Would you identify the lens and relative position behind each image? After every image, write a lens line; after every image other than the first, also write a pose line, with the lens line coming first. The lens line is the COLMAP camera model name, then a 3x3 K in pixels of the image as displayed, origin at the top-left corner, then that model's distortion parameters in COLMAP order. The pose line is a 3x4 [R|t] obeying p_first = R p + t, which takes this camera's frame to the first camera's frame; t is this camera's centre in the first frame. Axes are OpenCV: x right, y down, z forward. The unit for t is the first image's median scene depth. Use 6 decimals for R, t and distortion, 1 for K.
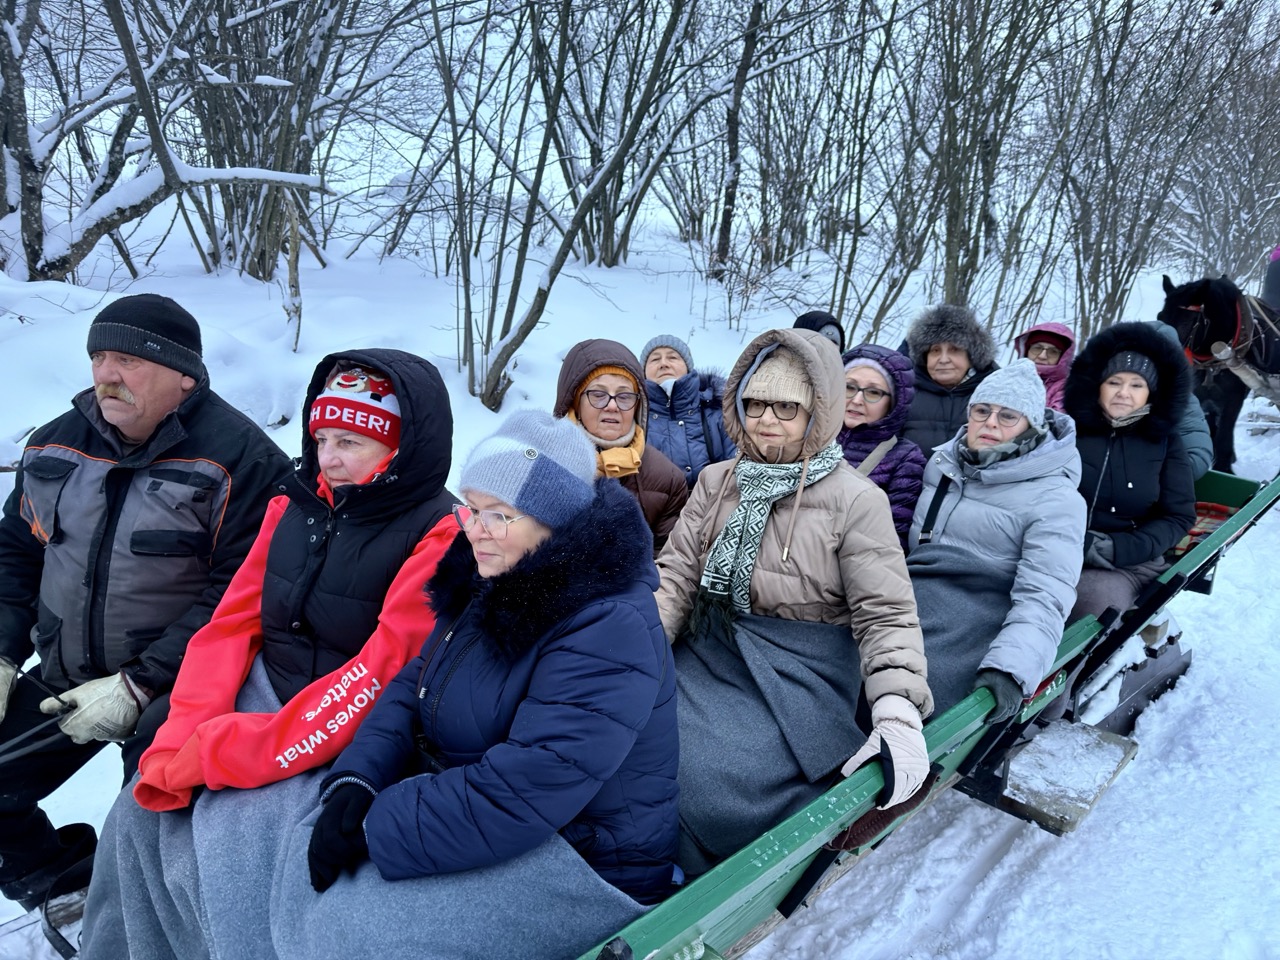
lens RADIAL K [[897.4, 0, 640.0], [0, 897.4, 480.0], [0, 0, 1]] dist [-0.005937, 0.004613]
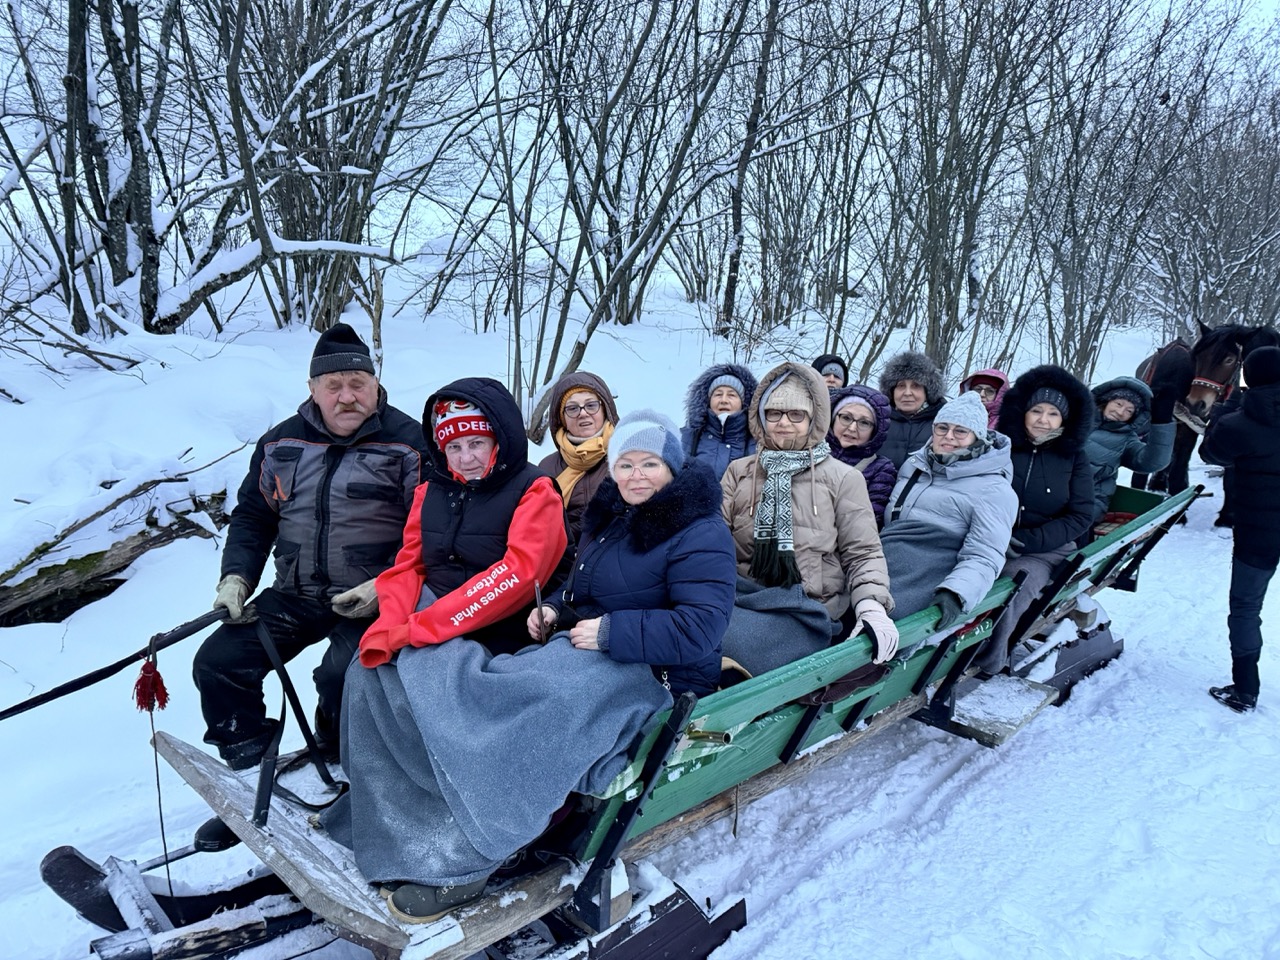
lens RADIAL K [[893.8, 0, 640.0], [0, 893.8, 480.0], [0, 0, 1]] dist [0.009321, -0.002353]
pose [[0.999995, 0.003092, -0.001172, -0.016550], [-0.003159, 0.998065, -0.062100, 0.026393], [0.000978, 0.062104, 0.998069, -0.108333]]
